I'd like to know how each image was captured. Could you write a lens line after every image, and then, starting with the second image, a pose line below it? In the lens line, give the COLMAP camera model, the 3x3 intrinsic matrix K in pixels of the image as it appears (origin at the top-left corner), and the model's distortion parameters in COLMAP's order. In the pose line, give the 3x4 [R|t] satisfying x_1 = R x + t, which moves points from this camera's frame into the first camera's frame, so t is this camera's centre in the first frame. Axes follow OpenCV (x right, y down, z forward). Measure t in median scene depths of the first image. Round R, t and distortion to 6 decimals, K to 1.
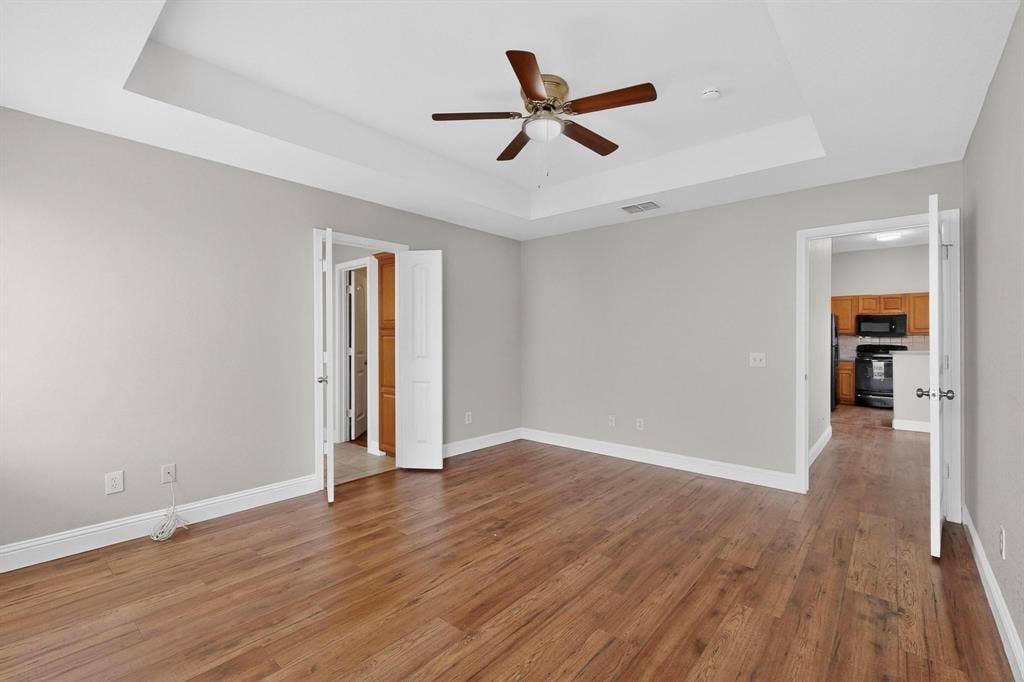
lens RADIAL K [[448.1, 0, 514.8], [0, 448.1, 336.1], [0, 0, 1]] dist [0.001479, 0.000461]
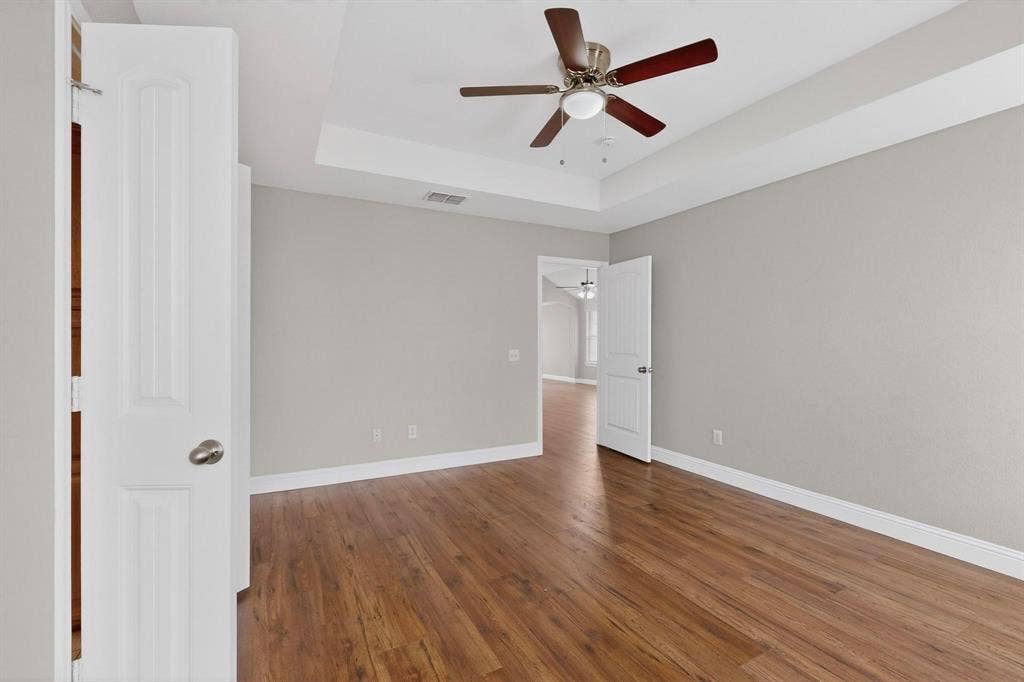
lens RADIAL K [[448.1, 0, 507.0], [0, 448.1, 334.2], [0, 0, 1]] dist [0.001479, 0.000461]
pose [[0.367437, 0.010300, 0.929991, -0.682214], [-0.005007, 0.999946, -0.009096, 0.007796], [-0.930035, -0.001314, 0.367469, 0.668077]]
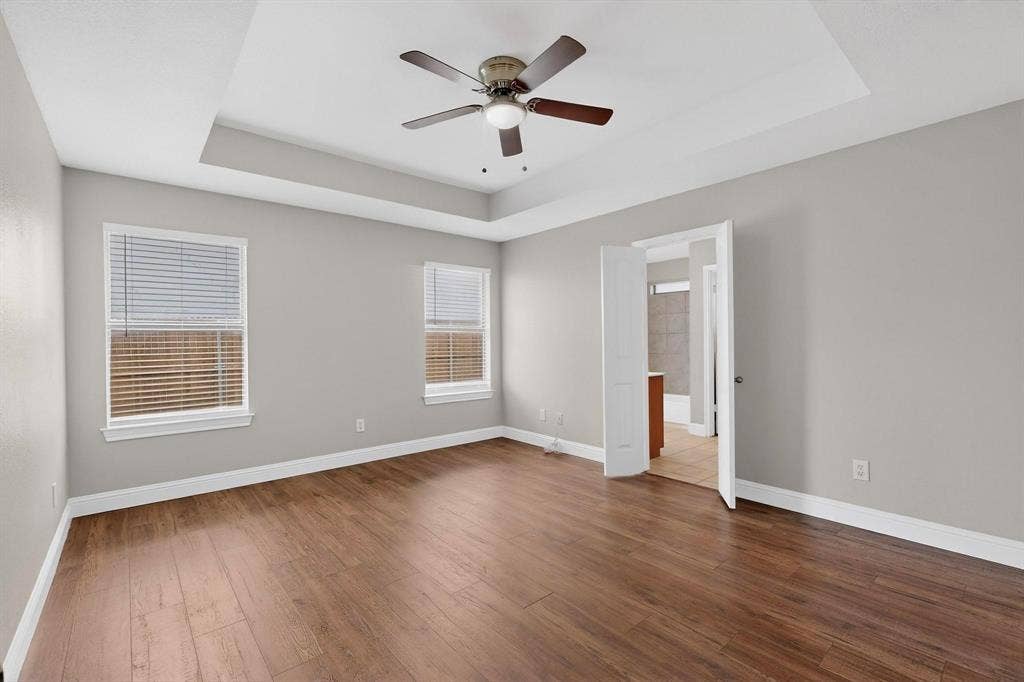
lens RADIAL K [[448.1, 0, 504.8], [0, 448.1, 341.2], [0, 0, 1]] dist [0.001479, 0.000461]
pose [[-0.149866, 0.004147, -0.988698, 0.799757], [0.009077, 0.999955, 0.002818, 0.014394], [0.988665, -0.008552, -0.149897, 0.935907]]
